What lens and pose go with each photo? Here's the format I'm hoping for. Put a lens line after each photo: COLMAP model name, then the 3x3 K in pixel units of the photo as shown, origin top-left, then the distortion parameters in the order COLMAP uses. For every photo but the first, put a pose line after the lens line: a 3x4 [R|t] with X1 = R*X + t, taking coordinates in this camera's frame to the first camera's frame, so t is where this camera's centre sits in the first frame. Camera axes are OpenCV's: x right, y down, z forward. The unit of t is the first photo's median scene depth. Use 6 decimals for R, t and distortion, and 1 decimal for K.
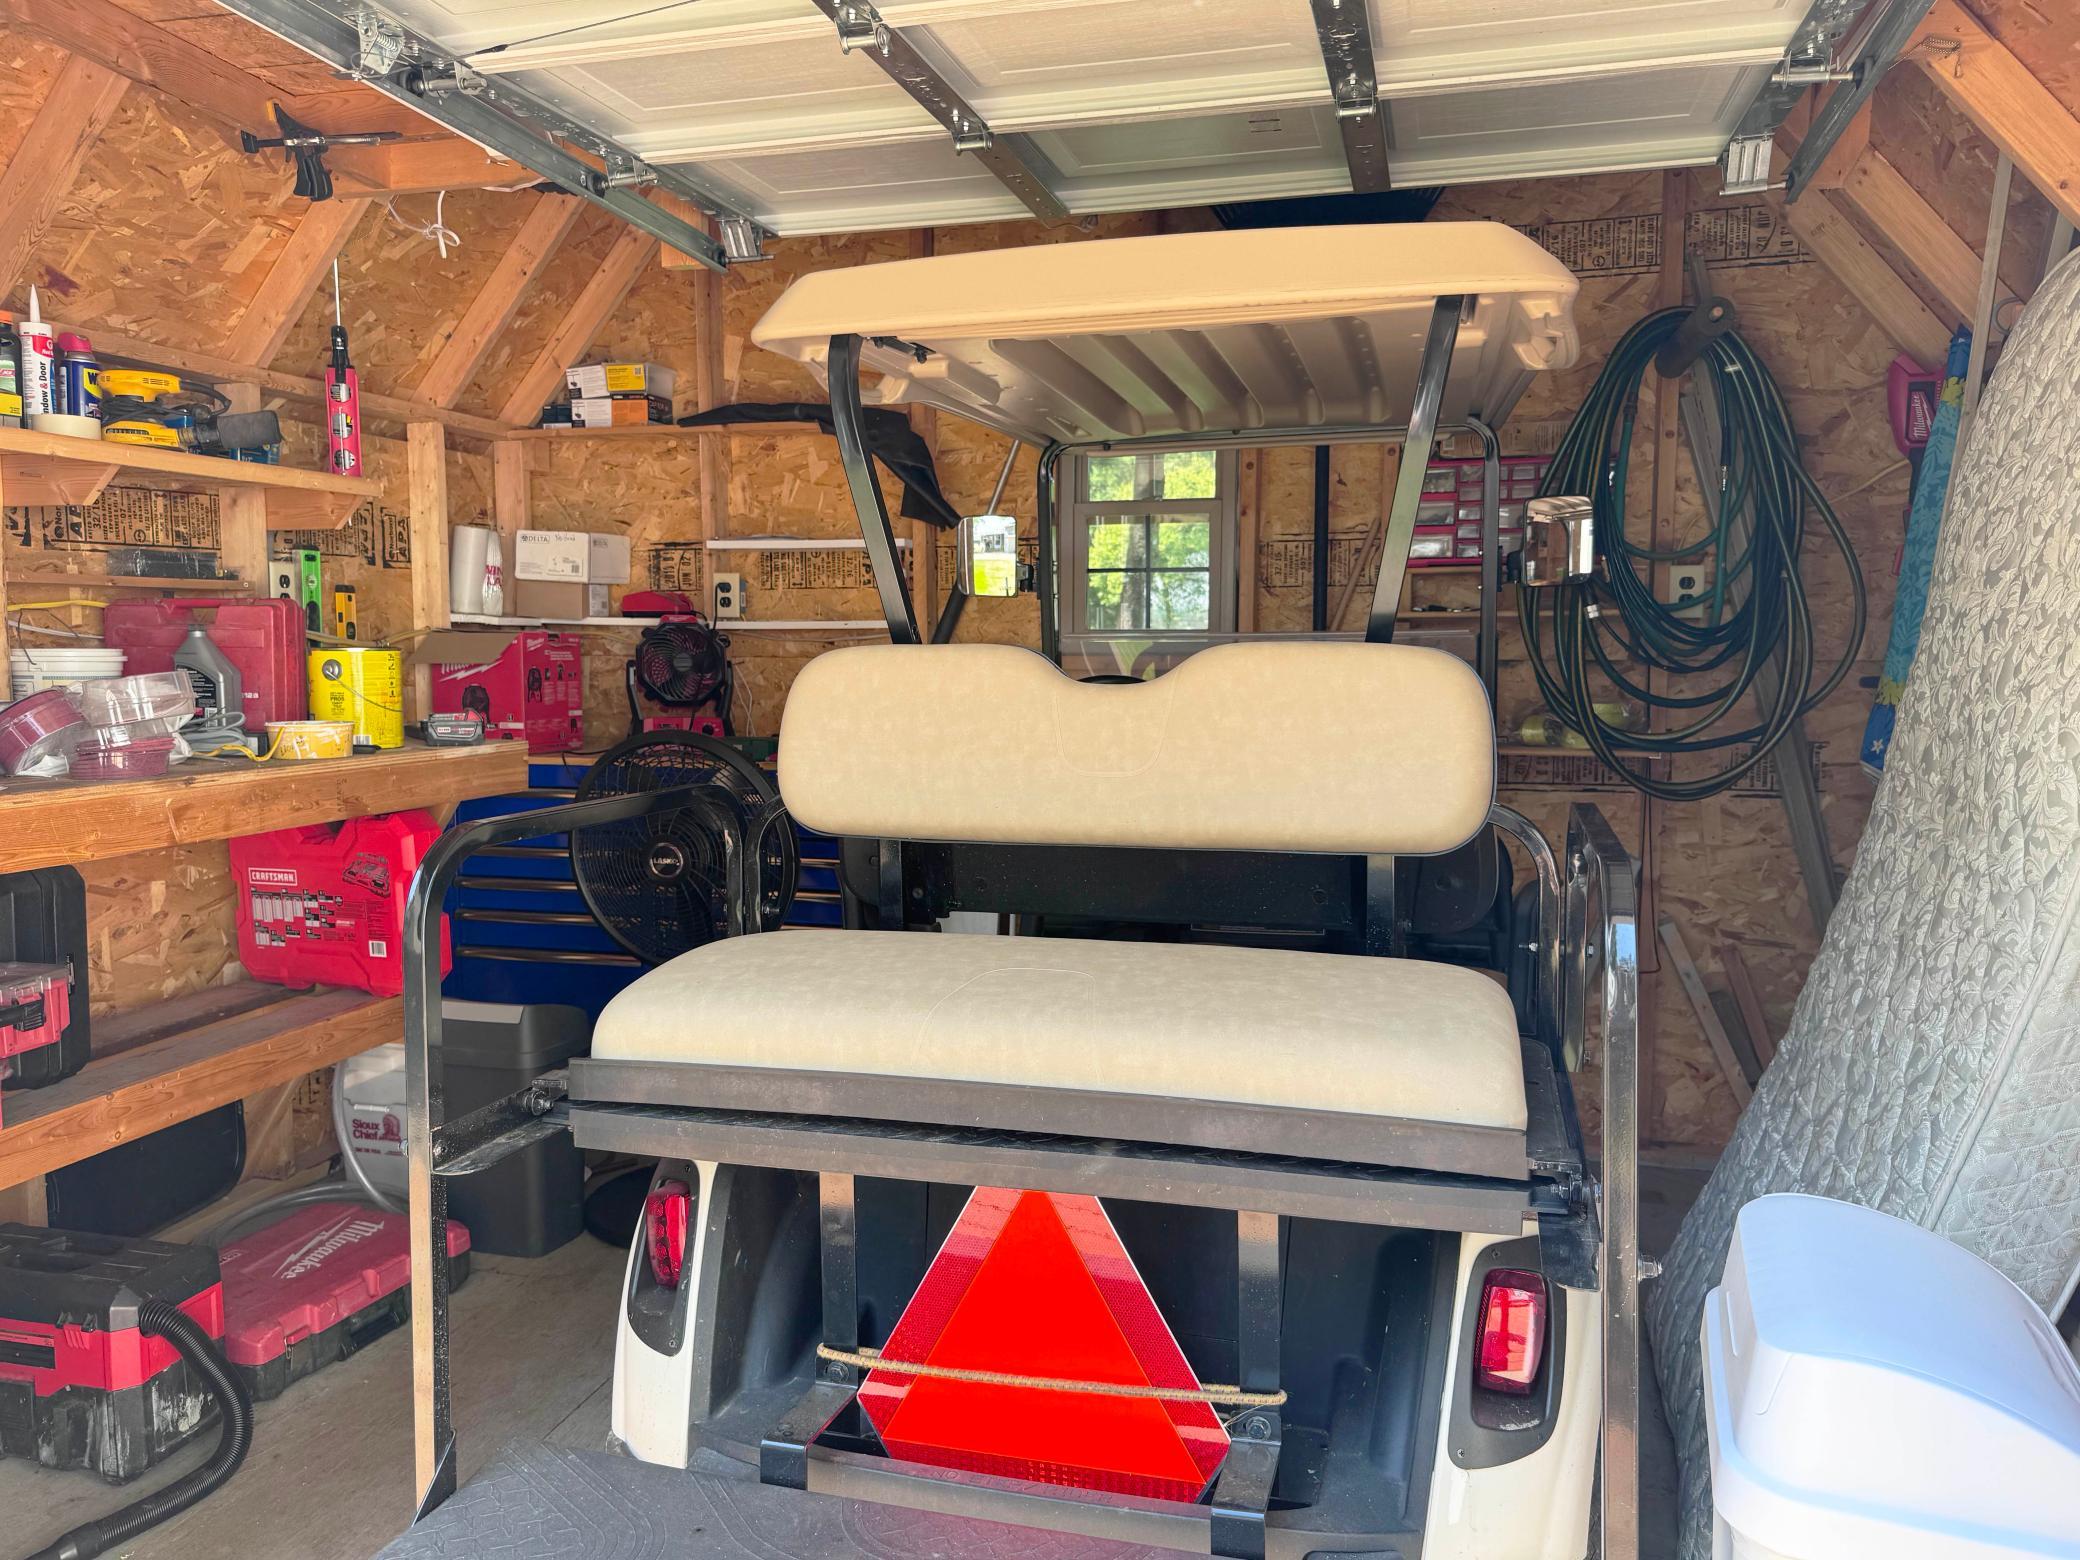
lens RADIAL K [[1454.8, 0, 1043.4], [0, 1454.8, 844.2], [0, 0, 1]] dist [0.070167, -0.110703]
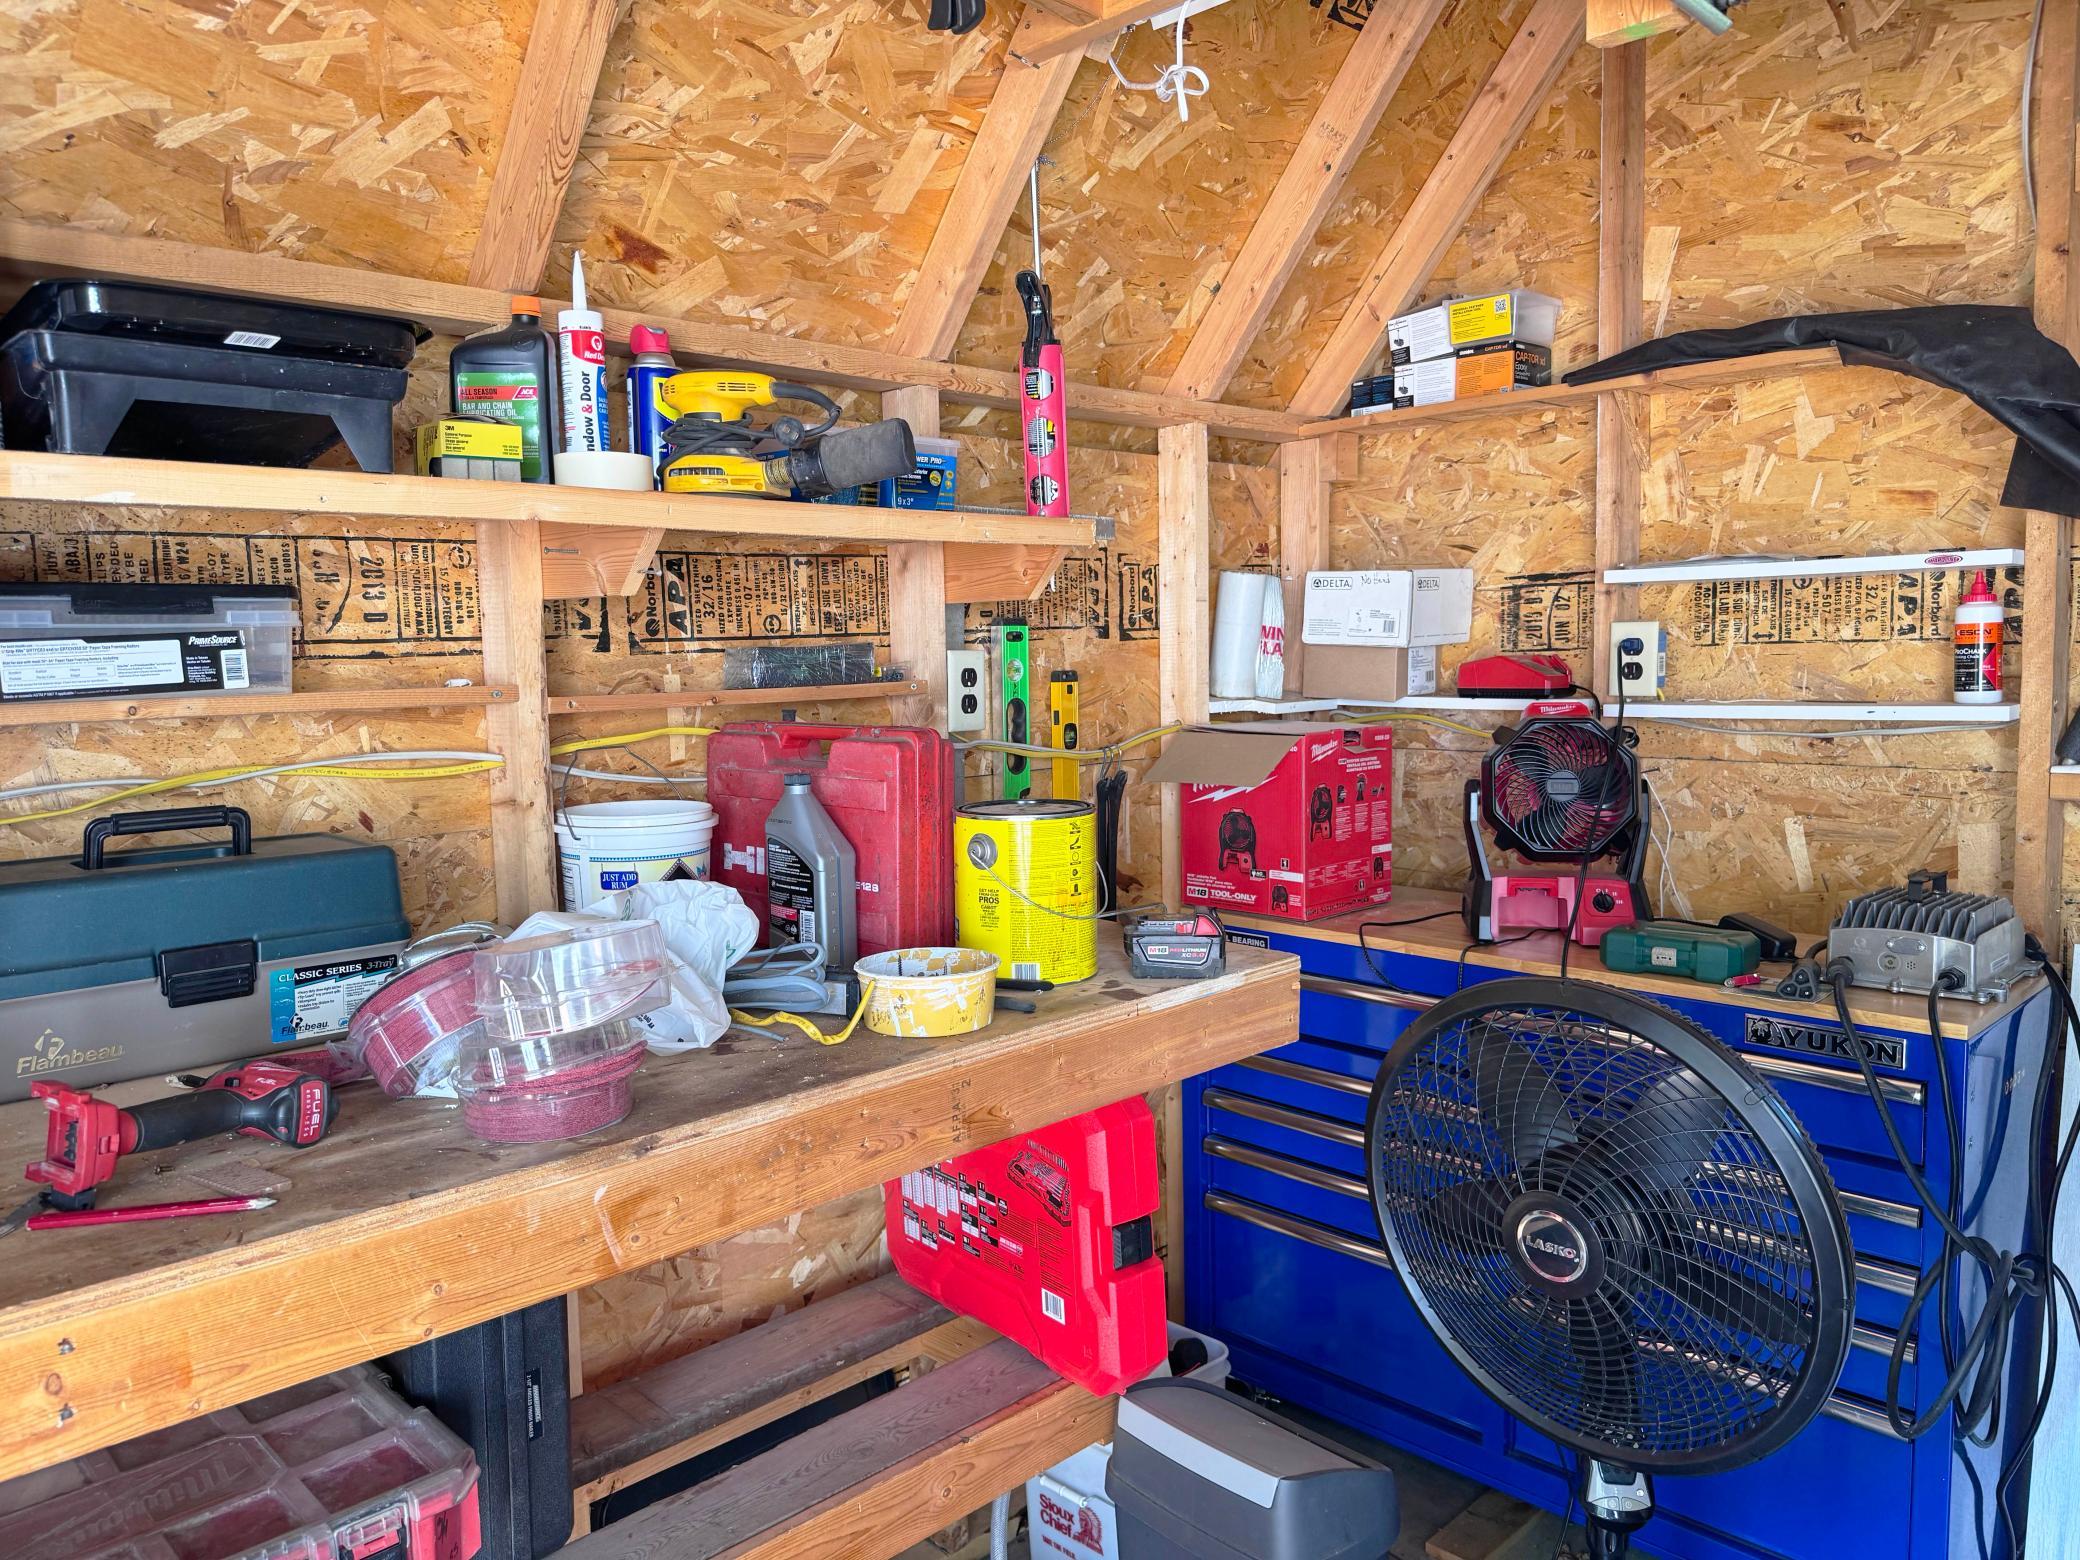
lens RADIAL K [[1368.0, 0, 1124.2], [0, 1368.0, 776.9], [0, 0, 1]] dist [0.076491, -0.146914]
pose [[0.879910, 0.020870, -0.474682, -0.145307], [-0.034239, 0.999223, -0.019536, -0.114979], [0.473906, 0.033442, 0.879940, 0.450627]]
